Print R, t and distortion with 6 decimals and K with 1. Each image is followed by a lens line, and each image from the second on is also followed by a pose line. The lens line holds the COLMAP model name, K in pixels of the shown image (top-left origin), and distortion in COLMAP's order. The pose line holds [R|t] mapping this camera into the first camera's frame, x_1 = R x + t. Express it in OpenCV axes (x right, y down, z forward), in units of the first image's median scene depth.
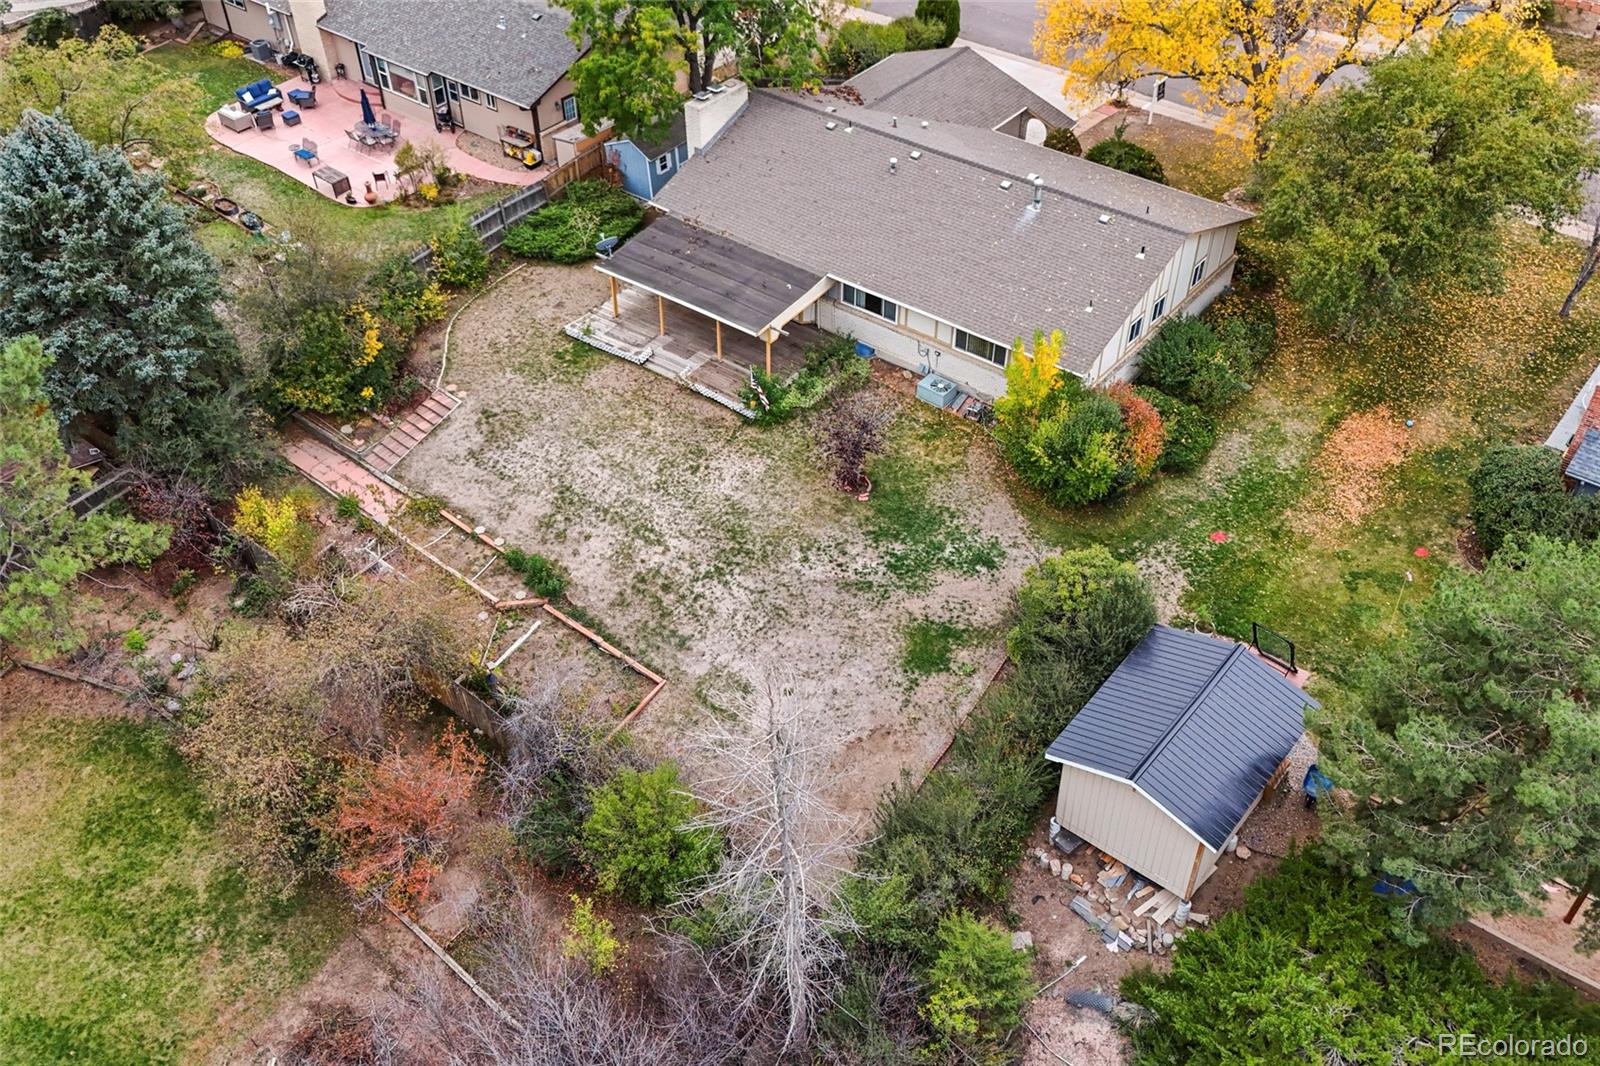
lens RADIAL K [[1425.4, 0, 800.0], [0, 1425.4, 533.0], [0, 0, 1]] dist [0.220965, -0.469875]
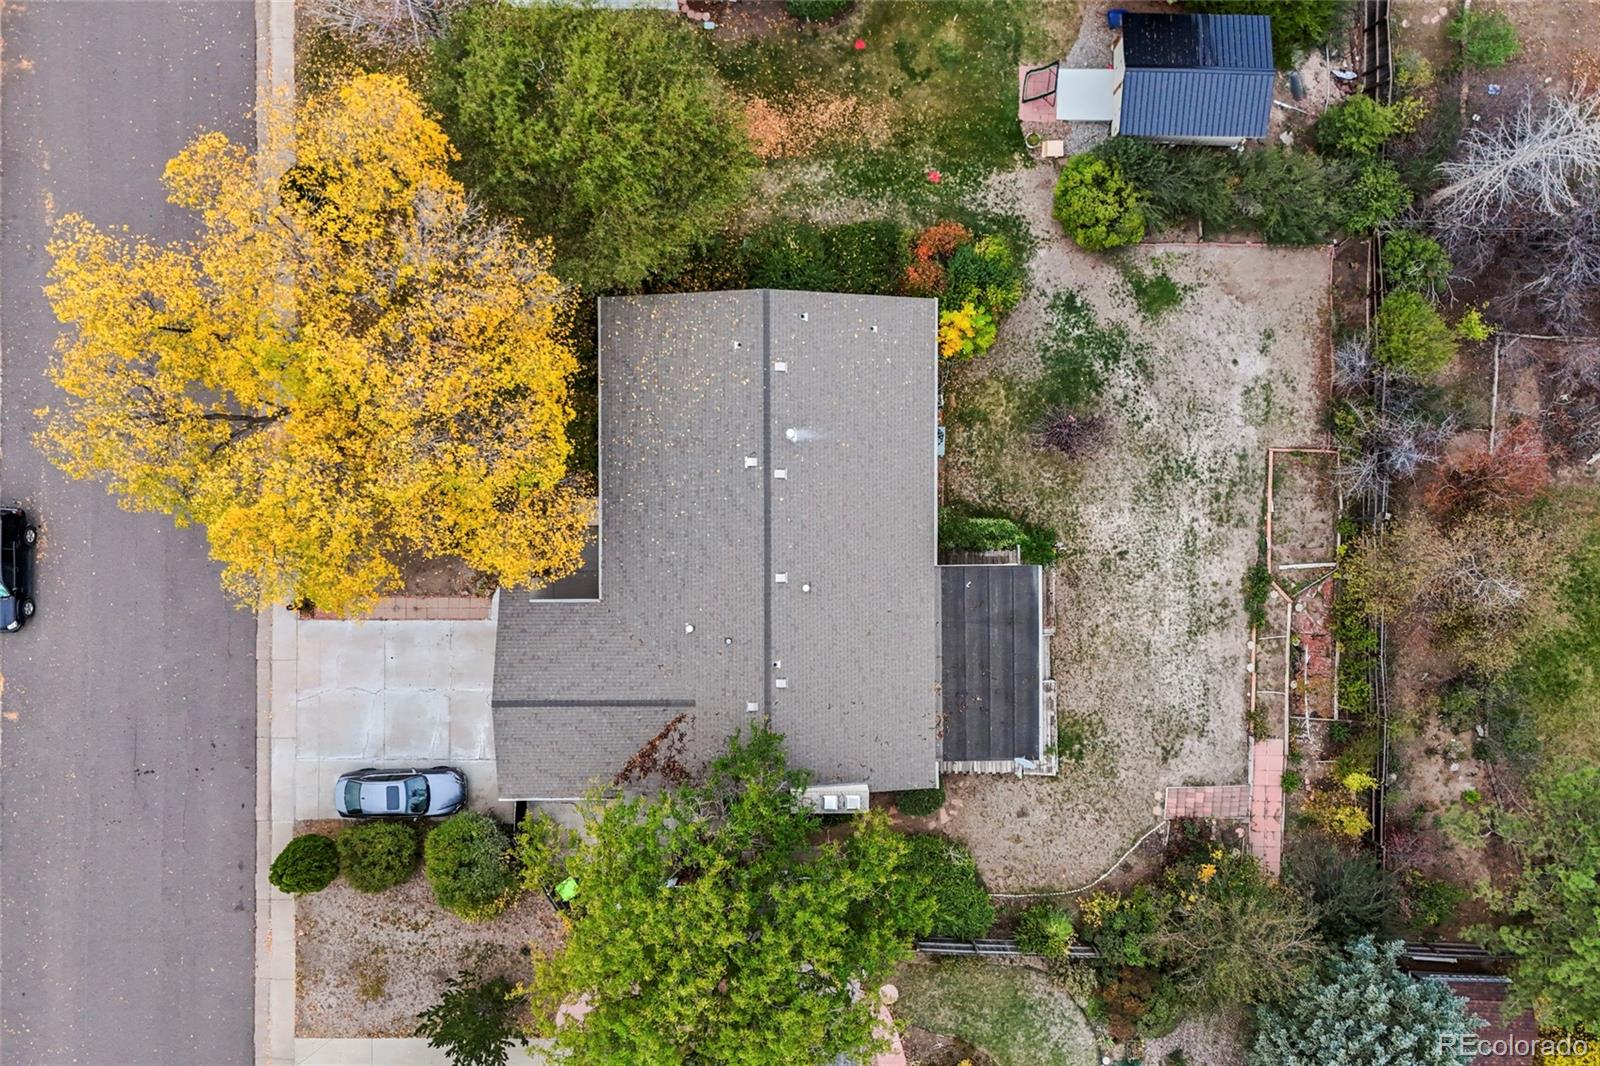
lens RADIAL K [[1425.4, 0, 800.0], [0, 1425.4, 533.0], [0, 0, 1]] dist [0.220965, -0.469875]
pose [[-0.613632, -0.789572, -0.005728, 0.121111], [0.504343, -0.397522, 0.766561, -1.172129], [-0.607532, 0.467497, 0.642147, 0.399725]]
